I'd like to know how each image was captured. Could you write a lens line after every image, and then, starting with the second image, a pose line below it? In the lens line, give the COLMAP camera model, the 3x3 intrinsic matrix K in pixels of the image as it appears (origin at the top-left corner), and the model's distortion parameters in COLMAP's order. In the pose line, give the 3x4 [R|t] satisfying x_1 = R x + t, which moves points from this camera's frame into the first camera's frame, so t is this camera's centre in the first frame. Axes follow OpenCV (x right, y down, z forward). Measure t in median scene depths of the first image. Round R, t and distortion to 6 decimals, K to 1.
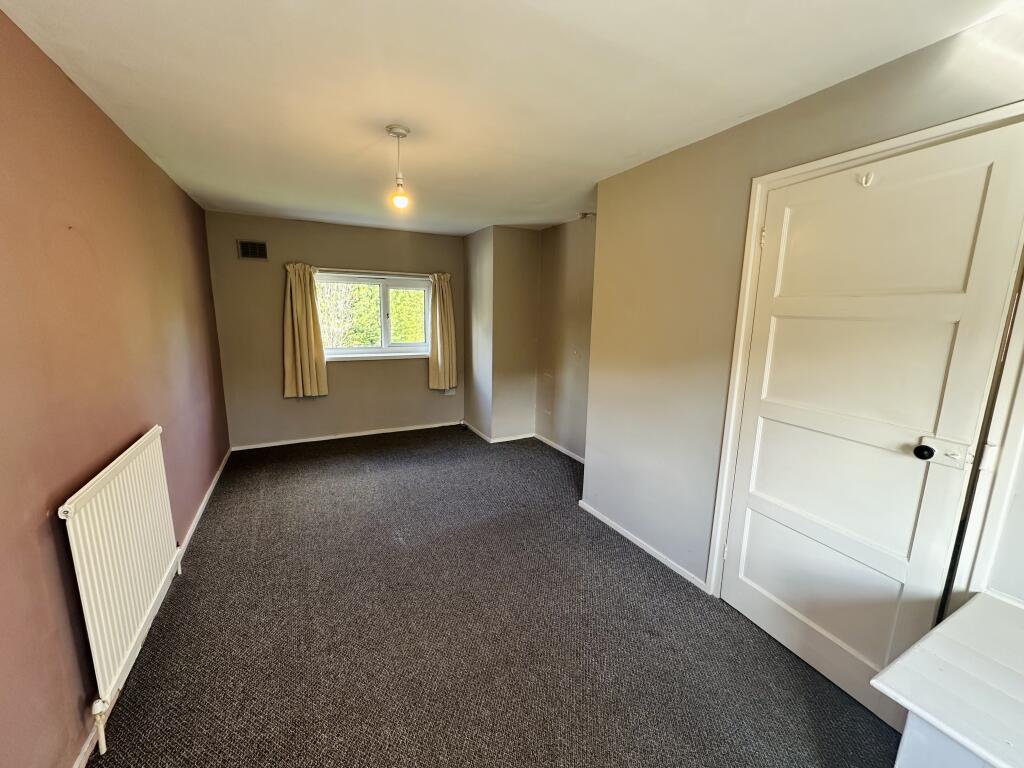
lens RADIAL K [[409.2, 0, 511.3], [0, 409.2, 385.2], [0, 0, 1]] dist [-0.006428, 0.000471]
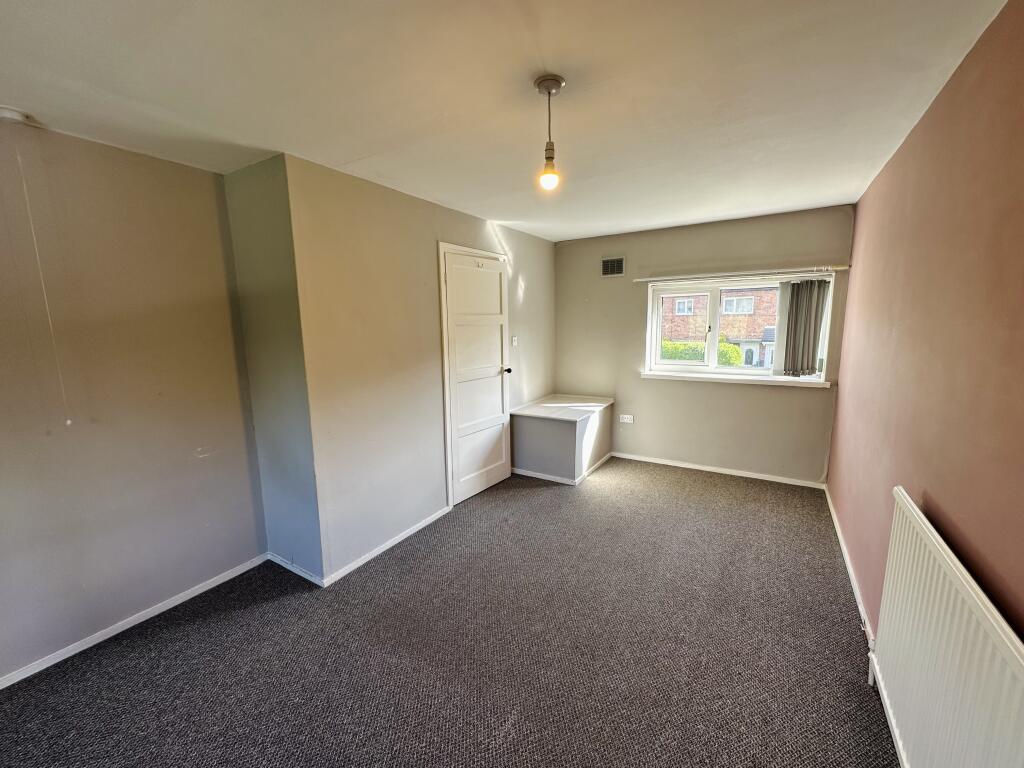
lens RADIAL K [[409.2, 0, 511.3], [0, 409.2, 385.2], [0, 0, 1]] dist [-0.006428, 0.000471]
pose [[-0.509724, -0.143435, 0.848297, -0.991404], [0.159819, 0.953056, 0.257181, -0.328021], [-0.845363, 0.266665, -0.462872, 1.629069]]
